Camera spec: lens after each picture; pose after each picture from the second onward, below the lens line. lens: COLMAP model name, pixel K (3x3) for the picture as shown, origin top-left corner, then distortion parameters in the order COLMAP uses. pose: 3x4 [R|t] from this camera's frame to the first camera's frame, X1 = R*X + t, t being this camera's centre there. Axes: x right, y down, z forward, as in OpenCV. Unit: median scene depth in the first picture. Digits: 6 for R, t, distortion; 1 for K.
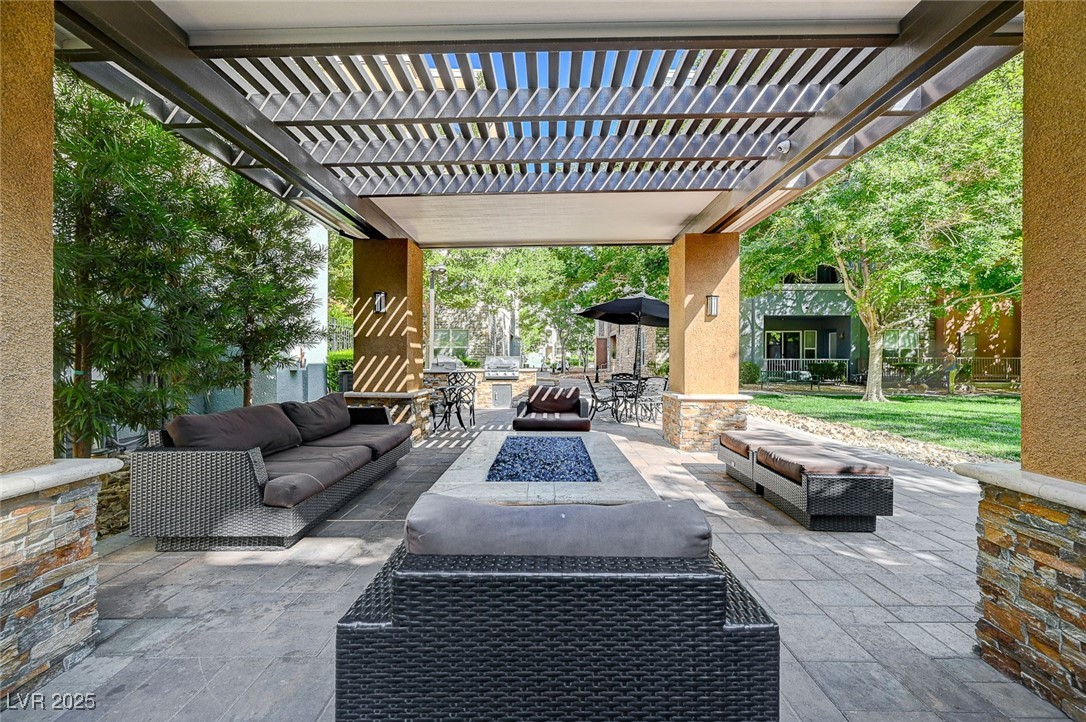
lens RADIAL K [[429.2, 0, 543.4], [0, 429.2, 360.4], [0, 0, 1]] dist [-0.009315, 0.000170]
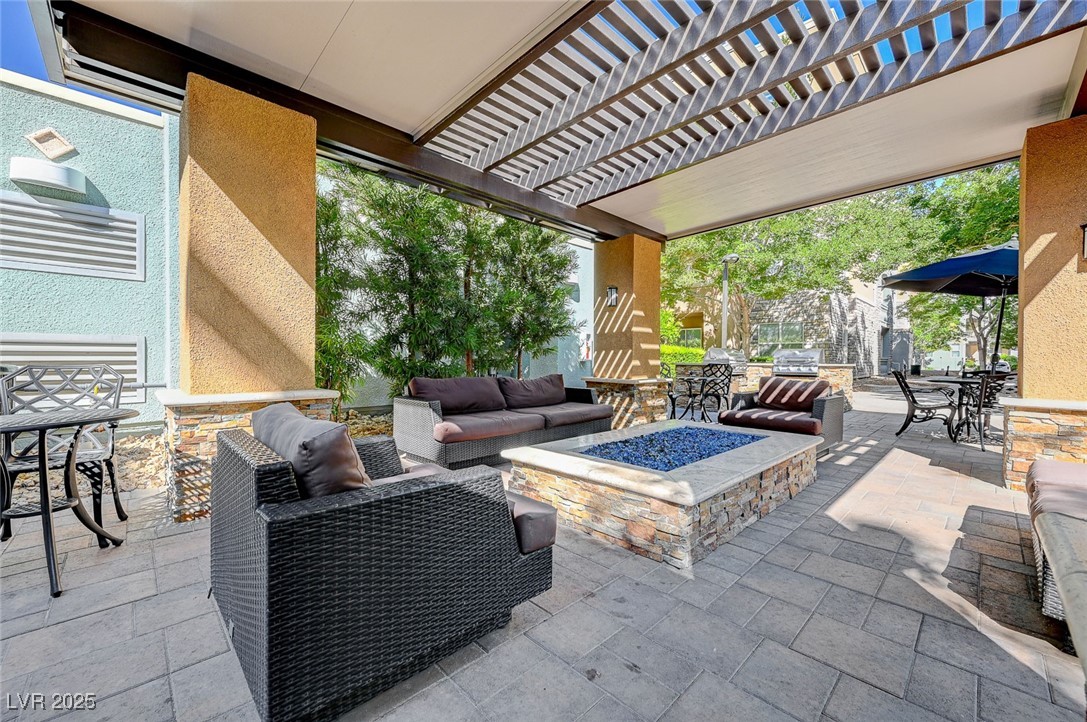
lens RADIAL K [[429.6, 0, 551.6], [0, 429.6, 365.1], [0, 0, 1]] dist [-0.009315, 0.000170]
pose [[0.705259, 0.016266, -0.708763, 0.295429], [-0.007677, 0.999853, 0.015308, 0.025122], [0.708908, -0.005355, 0.705280, 0.105753]]
